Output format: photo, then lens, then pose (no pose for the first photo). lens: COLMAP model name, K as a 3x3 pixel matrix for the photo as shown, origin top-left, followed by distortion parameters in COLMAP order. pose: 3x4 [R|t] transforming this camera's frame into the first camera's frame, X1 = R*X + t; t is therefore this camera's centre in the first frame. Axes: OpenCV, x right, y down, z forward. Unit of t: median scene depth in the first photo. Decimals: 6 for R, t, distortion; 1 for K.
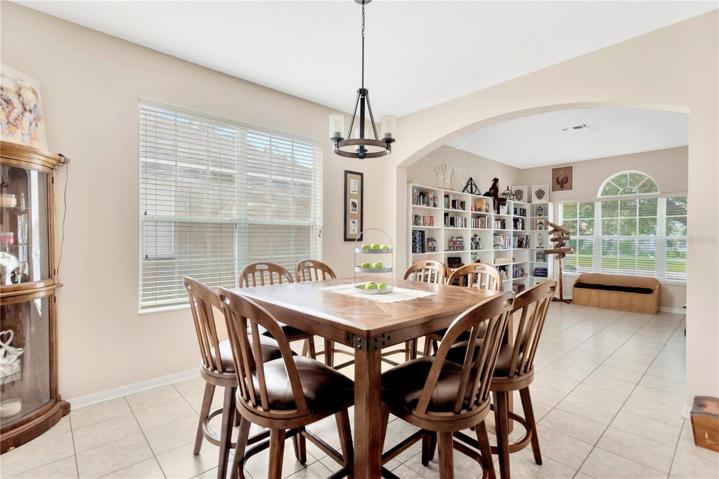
lens RADIAL K [[341.0, 0, 360.1], [0, 341.0, 237.5], [0, 0, 1]] dist [-0.001555, -0.000497]
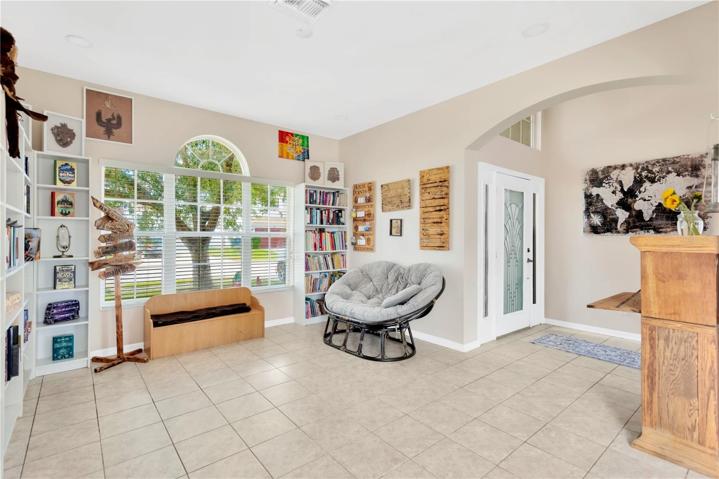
lens RADIAL K [[341.0, 0, 355.8], [0, 341.0, 237.5], [0, 0, 1]] dist [-0.001555, -0.000497]
pose [[0.049060, -0.003655, 0.998789, 0.109599], [-0.002816, 0.999989, 0.003797, 0.002680], [-0.998792, -0.002999, 0.049049, 0.618834]]
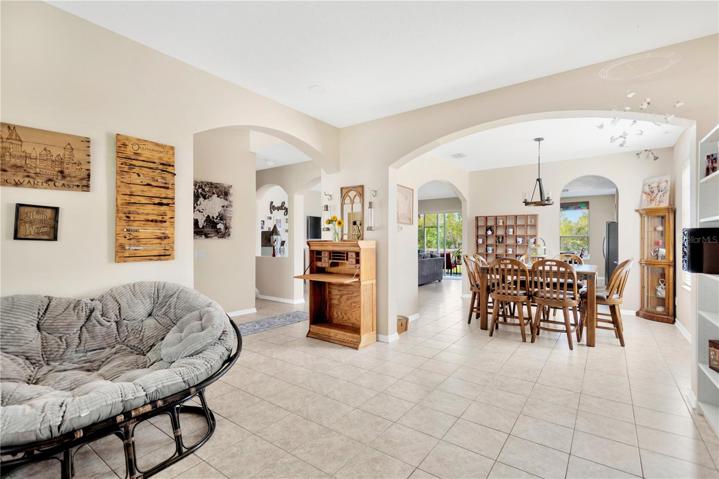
lens RADIAL K [[341.0, 0, 358.1], [0, 341.0, 242.6], [0, 0, 1]] dist [-0.001555, -0.000497]
pose [[-0.977585, -0.000372, -0.210540, 0.590279], [-0.001383, 0.999988, 0.004653, 0.002355], [0.210535, 0.004840, -0.977574, 0.988715]]
